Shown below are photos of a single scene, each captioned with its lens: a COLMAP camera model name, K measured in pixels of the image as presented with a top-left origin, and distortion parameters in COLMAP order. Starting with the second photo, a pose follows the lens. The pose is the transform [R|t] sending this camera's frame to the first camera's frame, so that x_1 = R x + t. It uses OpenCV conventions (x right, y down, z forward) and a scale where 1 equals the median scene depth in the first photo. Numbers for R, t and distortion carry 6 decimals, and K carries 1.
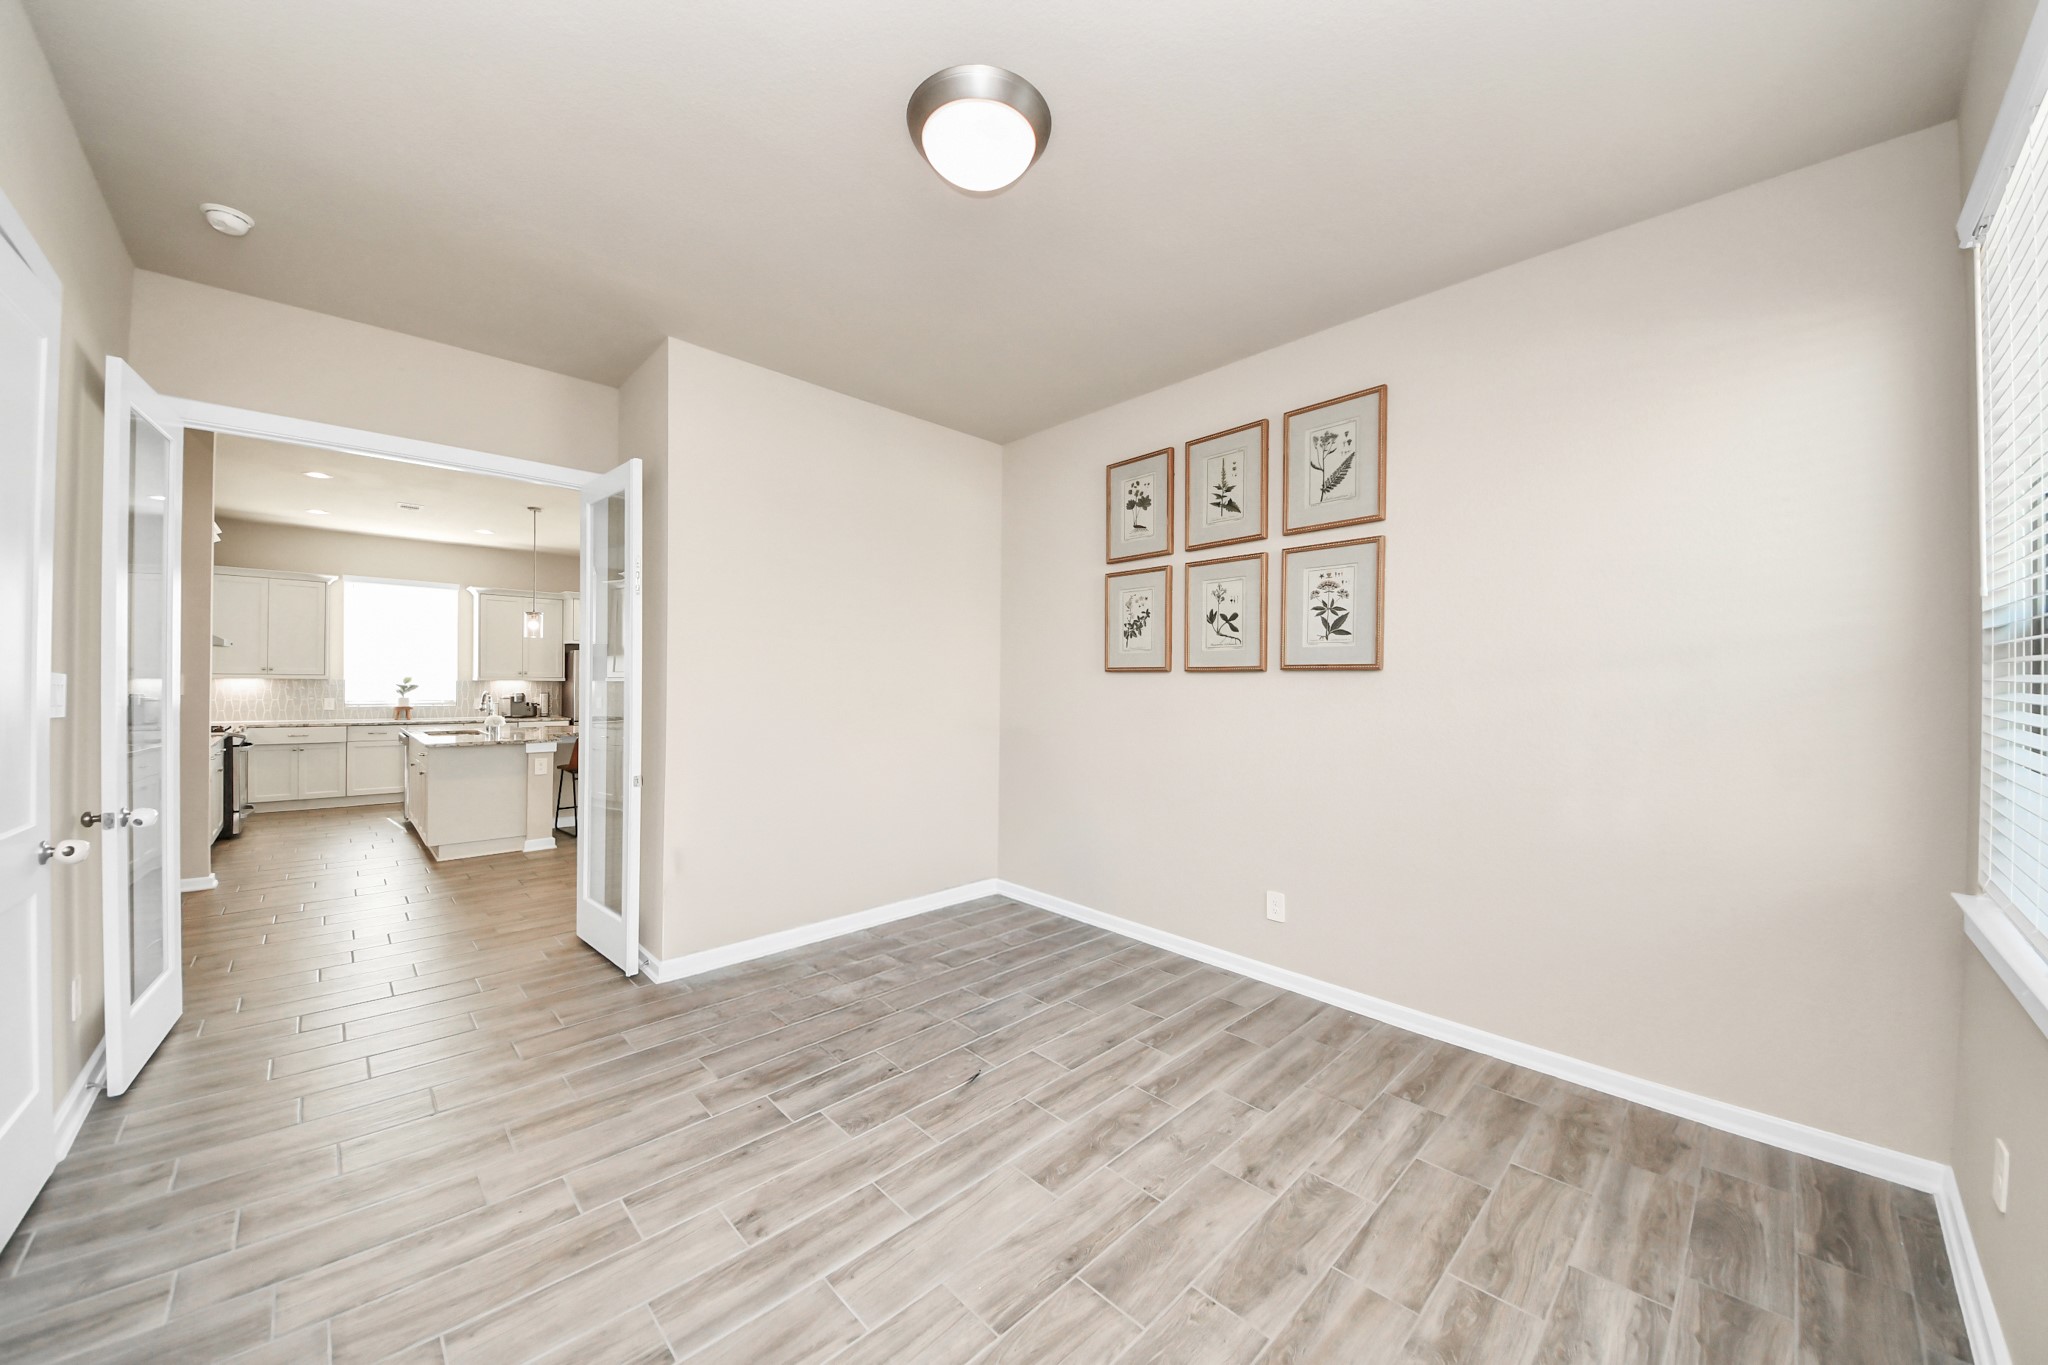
lens RADIAL K [[738.6, 0, 1013.6], [0, 738.6, 673.2], [0, 0, 1]] dist [-0.000856, -0.001645]
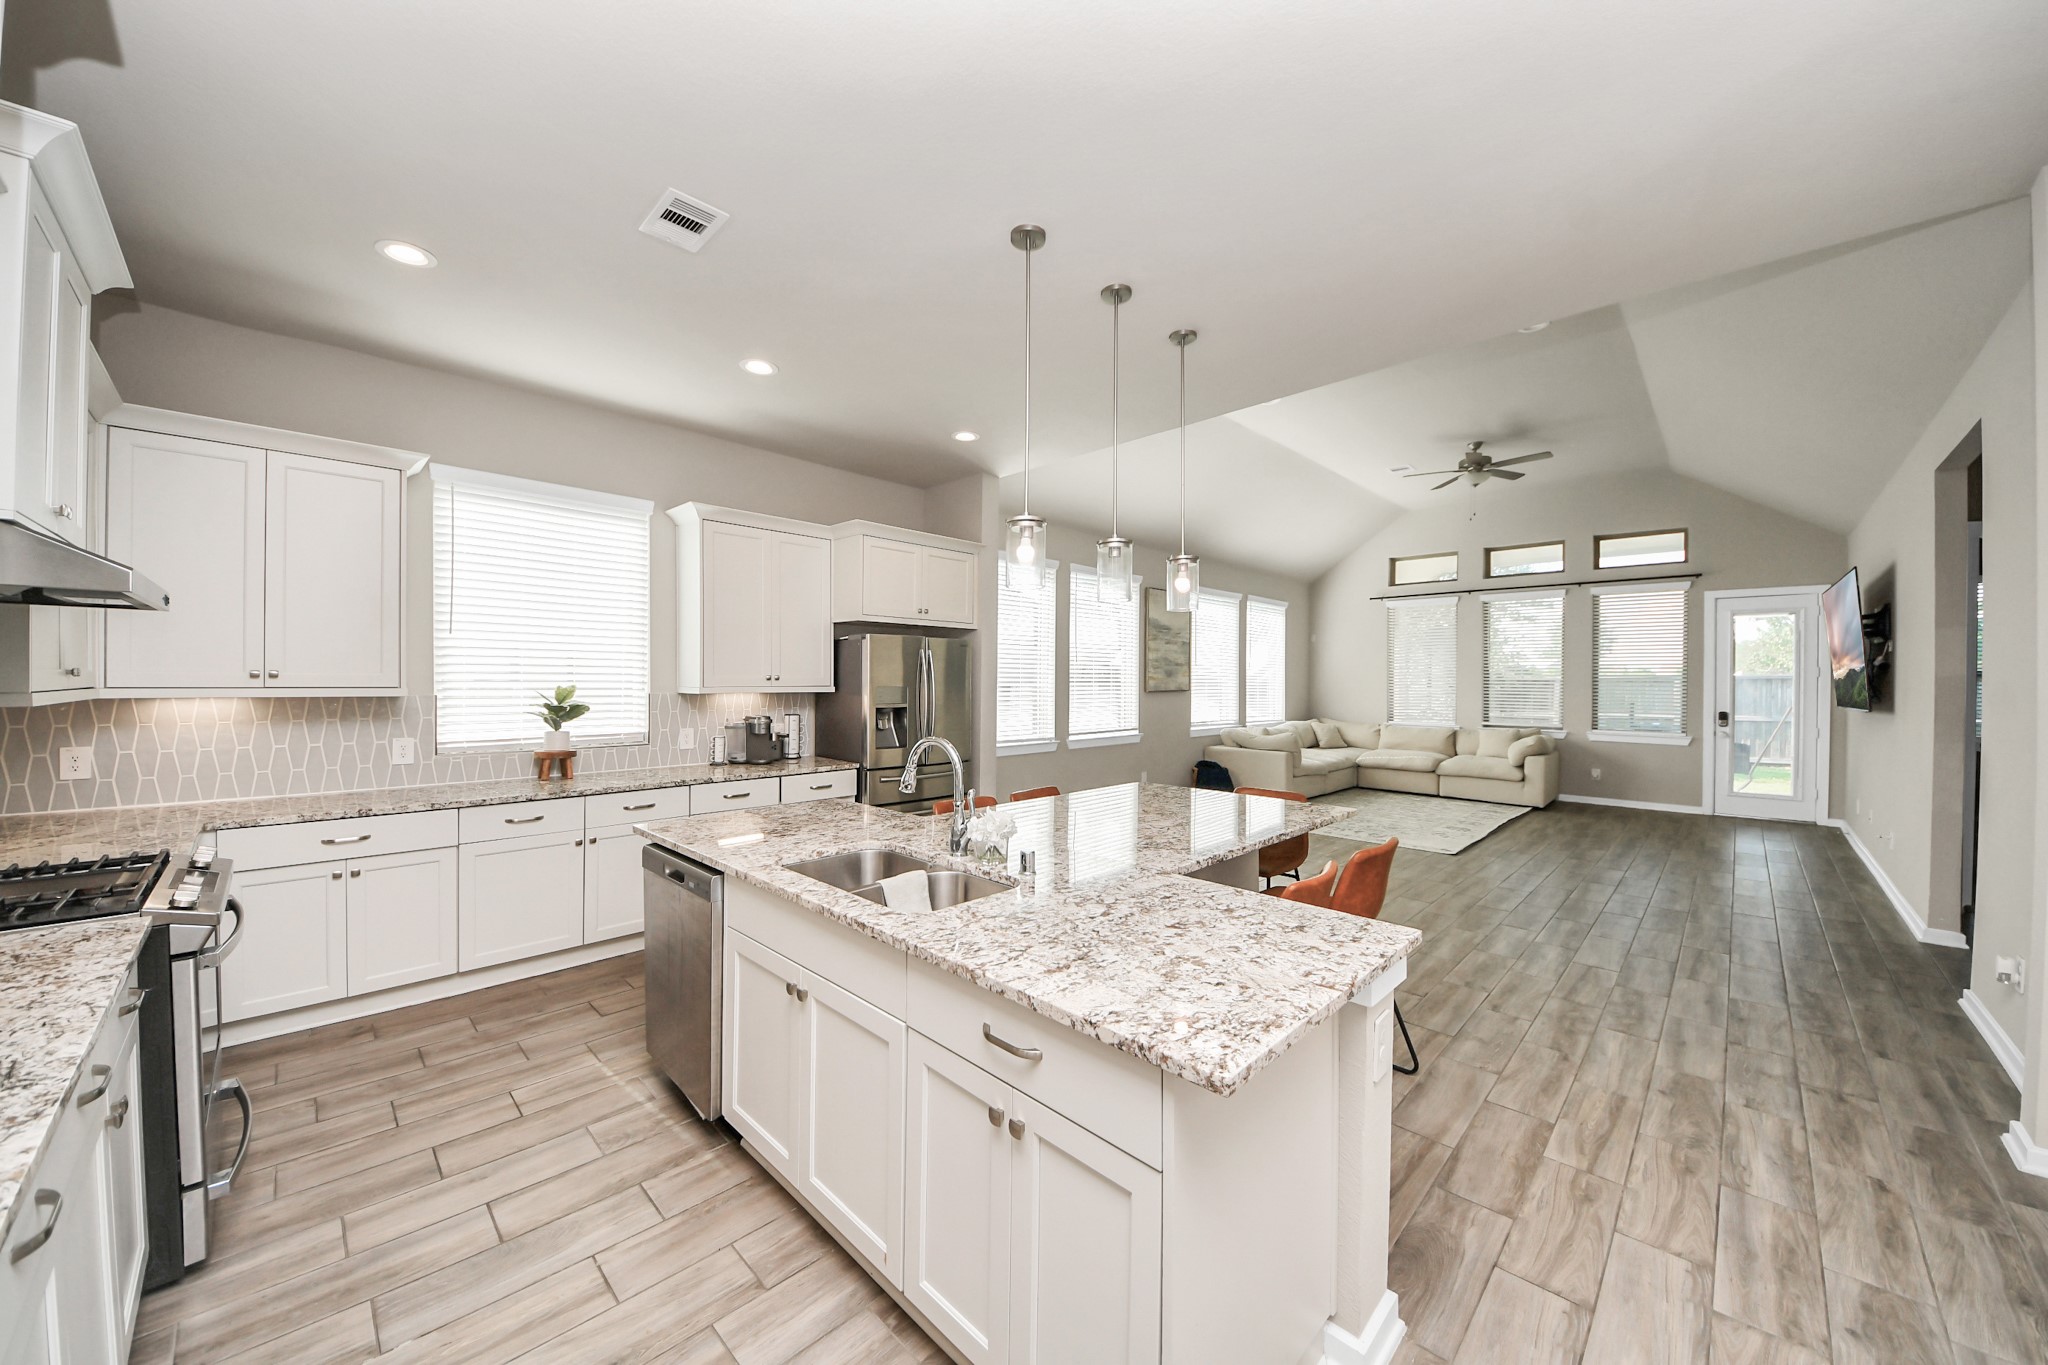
lens RADIAL K [[738.6, 0, 1034.4], [0, 738.6, 691.1], [0, 0, 1]] dist [-0.000856, -0.001645]
pose [[0.999419, 0.004466, 0.033791, -0.532283], [-0.005553, 0.999468, 0.032126, -0.009754], [-0.033629, -0.032294, 0.998912, 0.511742]]
